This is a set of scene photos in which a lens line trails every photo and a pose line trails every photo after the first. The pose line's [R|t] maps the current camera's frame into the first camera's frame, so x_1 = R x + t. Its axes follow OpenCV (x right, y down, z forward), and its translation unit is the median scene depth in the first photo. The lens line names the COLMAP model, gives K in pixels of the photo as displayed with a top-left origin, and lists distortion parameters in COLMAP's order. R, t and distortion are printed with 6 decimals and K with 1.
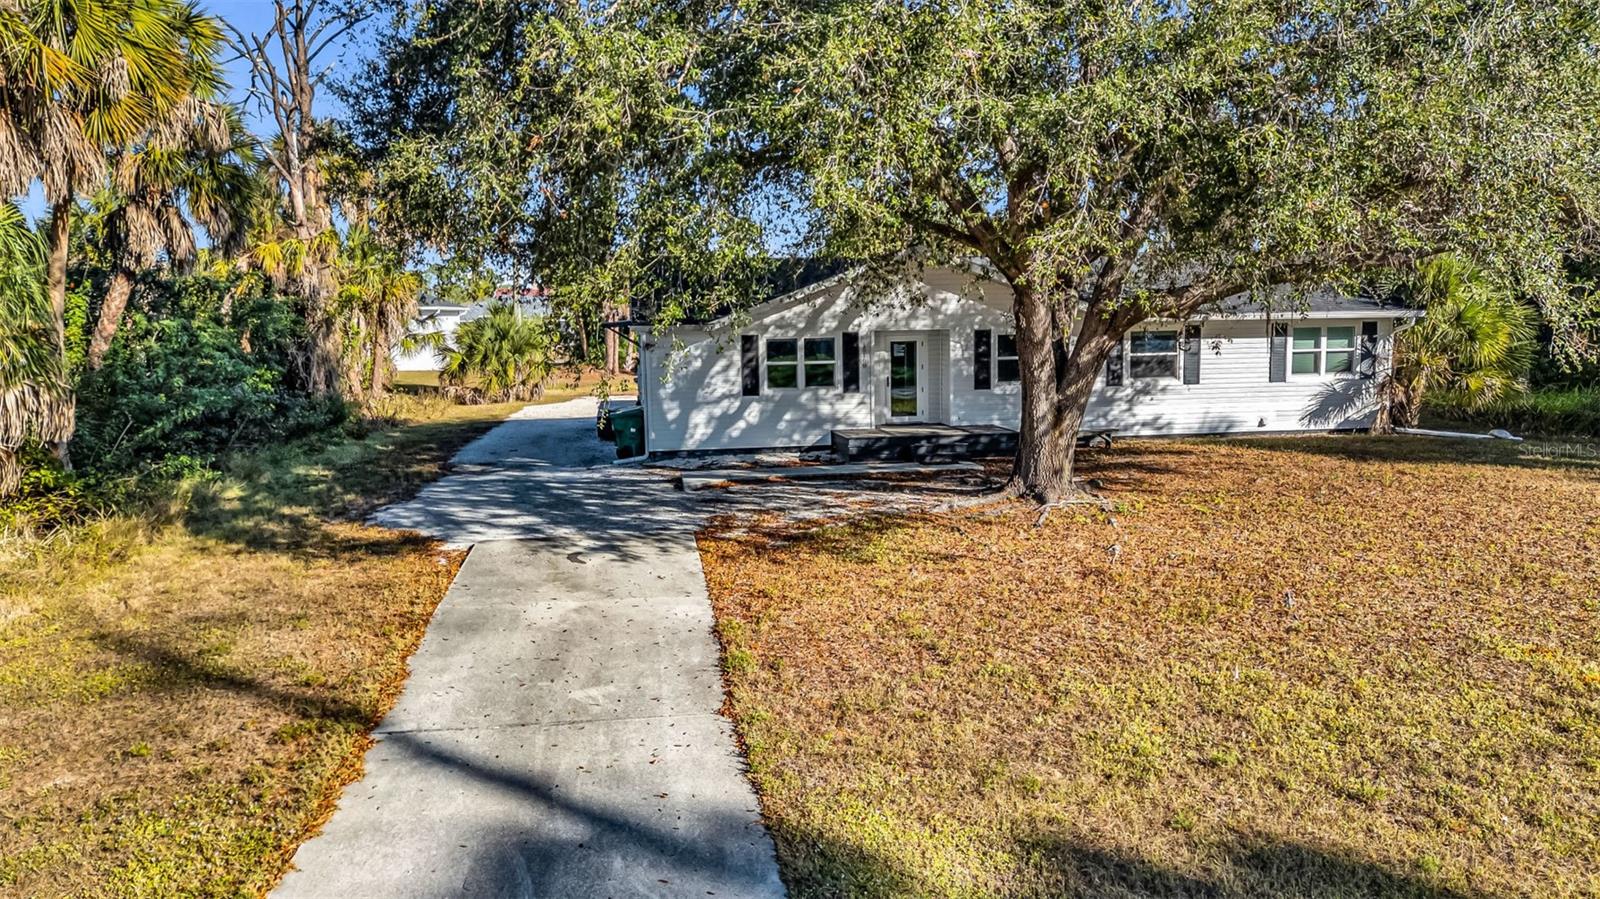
lens RADIAL K [[1164.6, 0, 801.8], [0, 1164.6, 452.7], [0, 0, 1]] dist [0.081818, -0.076523]
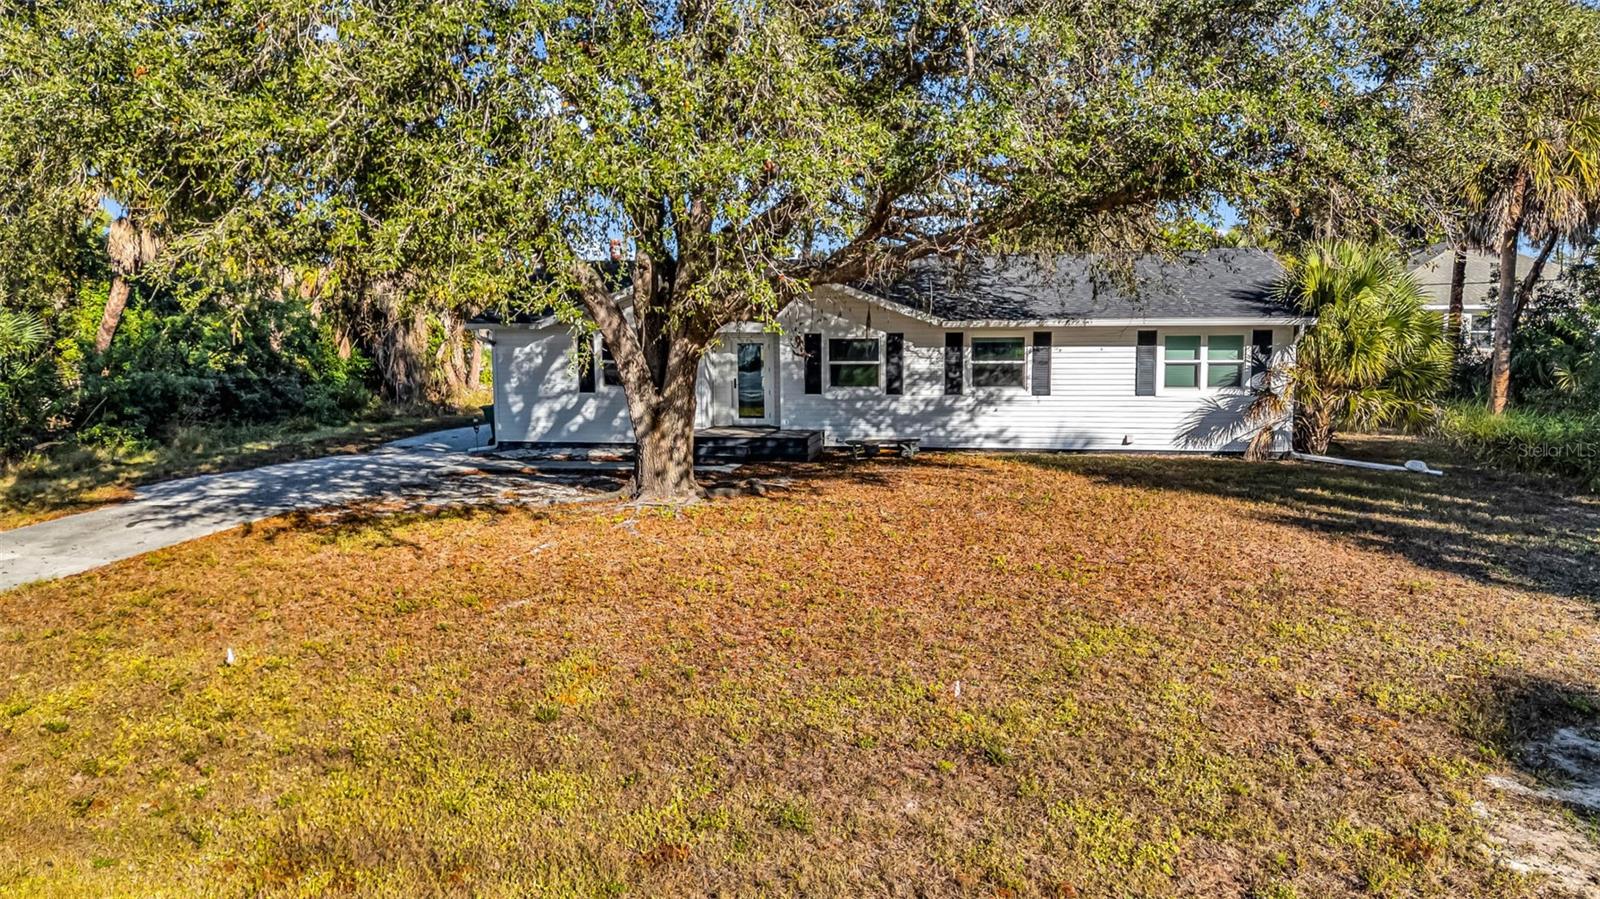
lens RADIAL K [[1164.6, 0, 793.0], [0, 1164.6, 452.6], [0, 0, 1]] dist [0.081818, -0.076523]
pose [[0.940187, 0.047007, -0.337400, 0.464172], [-0.048159, 0.998827, 0.004959, -0.008555], [0.337238, 0.011587, 0.941348, 0.069367]]
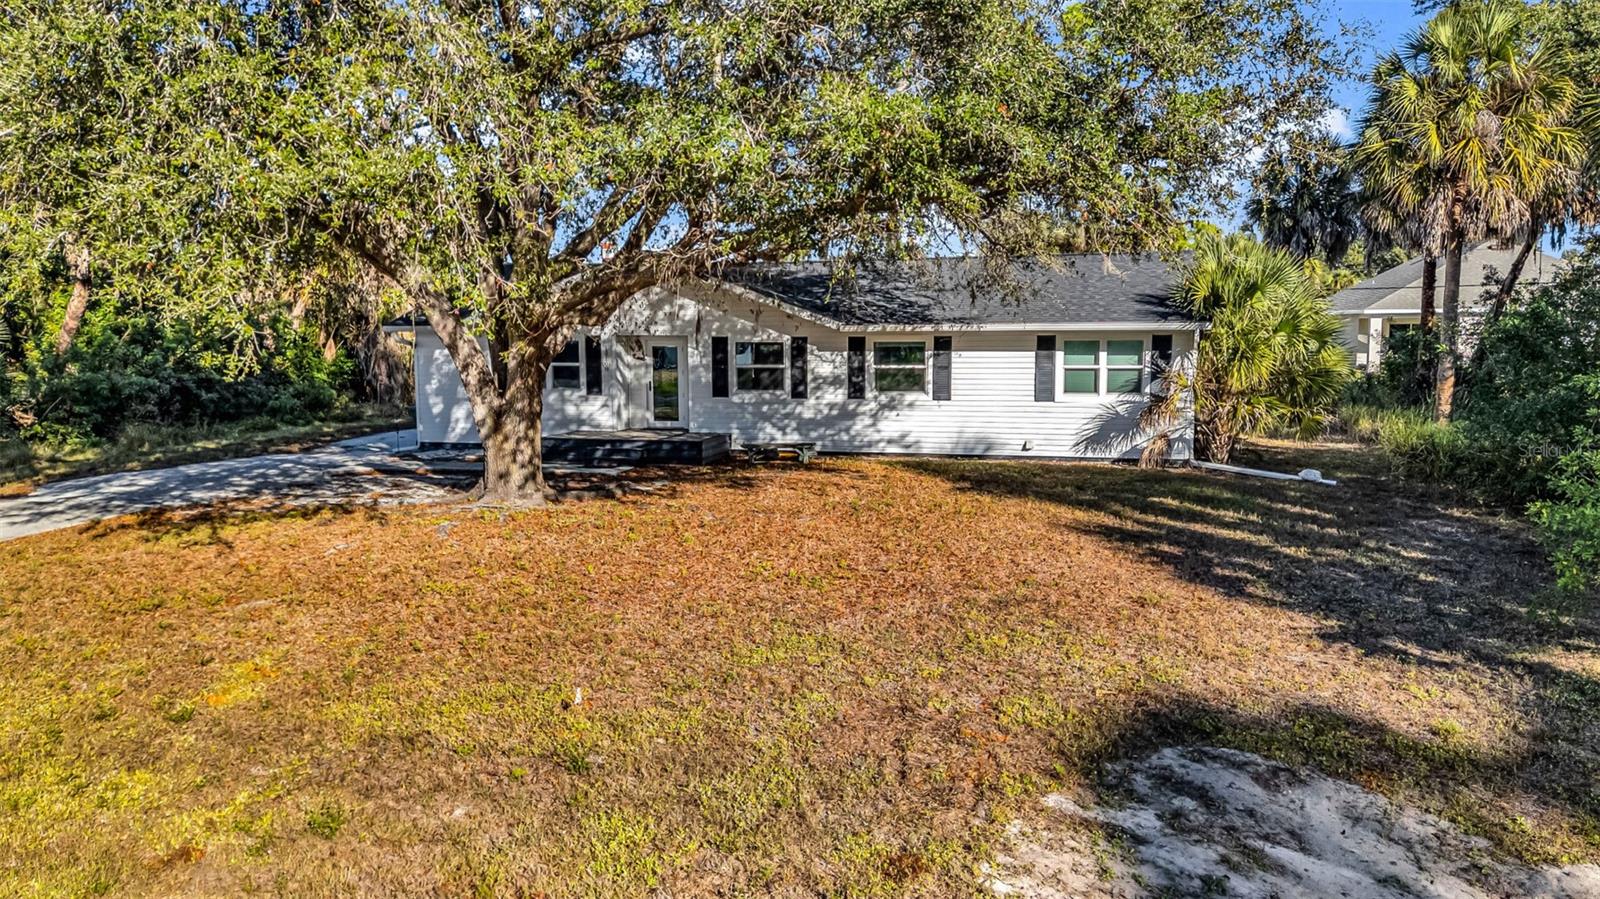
lens RADIAL K [[1164.6, 0, 795.6], [0, 1164.6, 452.9], [0, 0, 1]] dist [0.081818, -0.076523]
pose [[0.915839, 0.054892, -0.397776, 0.595536], [-0.056785, 0.998362, 0.007030, -0.017390], [0.397511, 0.016149, 0.917455, 0.122913]]
